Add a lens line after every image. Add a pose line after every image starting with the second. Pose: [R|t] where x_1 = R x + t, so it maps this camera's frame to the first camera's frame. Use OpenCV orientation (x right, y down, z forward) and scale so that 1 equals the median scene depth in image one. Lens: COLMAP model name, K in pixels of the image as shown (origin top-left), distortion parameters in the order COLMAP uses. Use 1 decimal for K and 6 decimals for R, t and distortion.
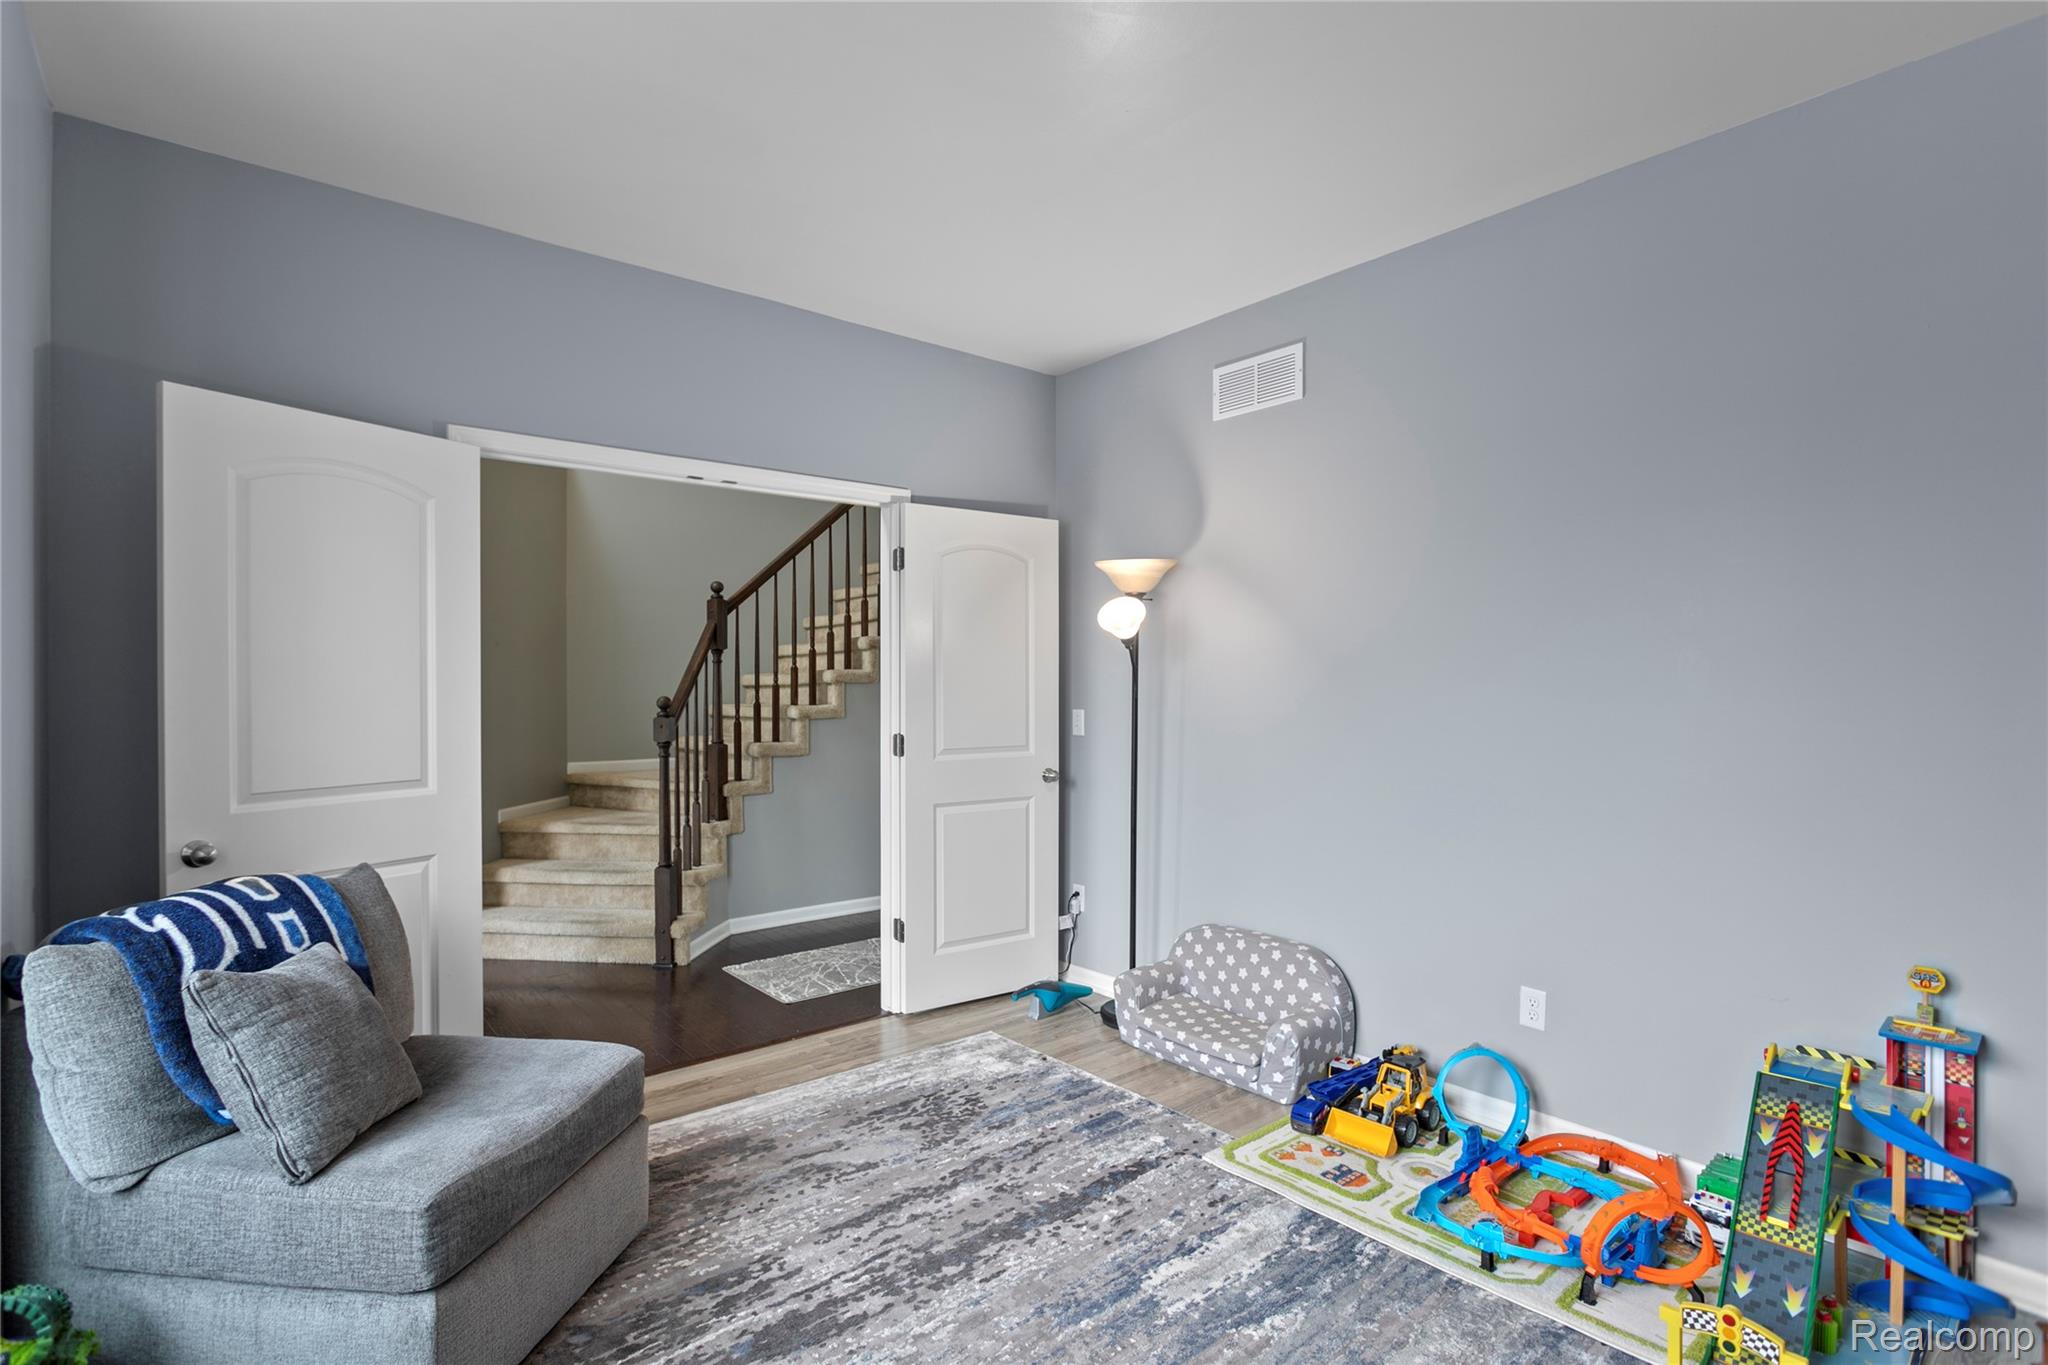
lens RADIAL K [[986.4, 0, 992.1], [0, 986.4, 685.0], [0, 0, 1]] dist [-0.016845, 0.005898]
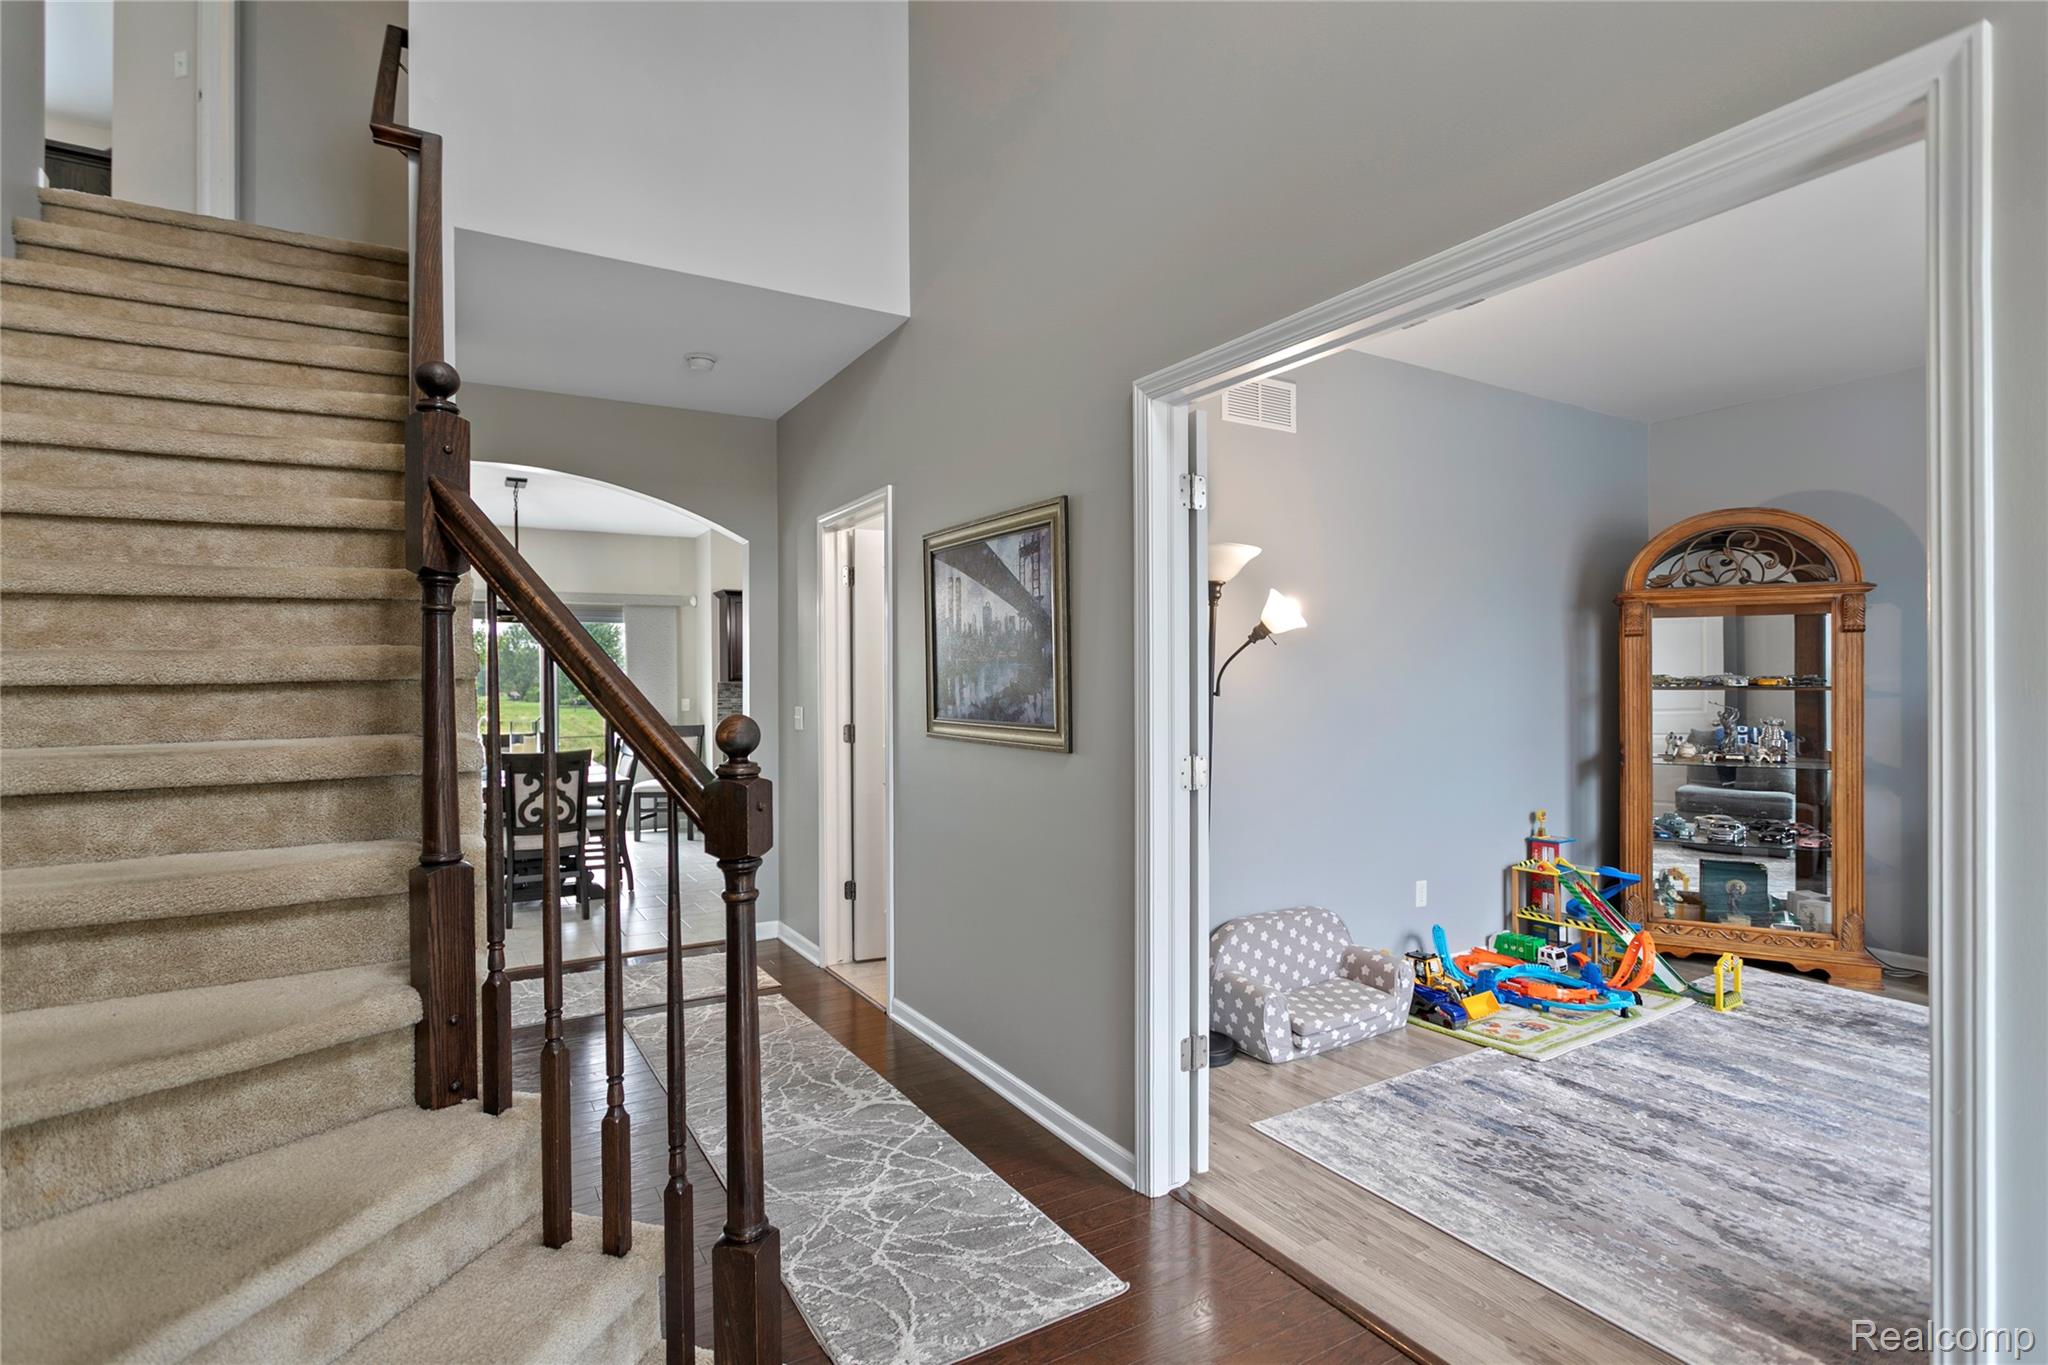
lens RADIAL K [[986.4, 0, 984.3], [0, 986.4, 684.1], [0, 0, 1]] dist [-0.016845, 0.005898]
pose [[0.156611, -0.003513, 0.987654, -1.091010], [0.014588, 0.999893, 0.001244, -0.013202], [-0.987553, 0.014213, 0.156646, 1.440376]]
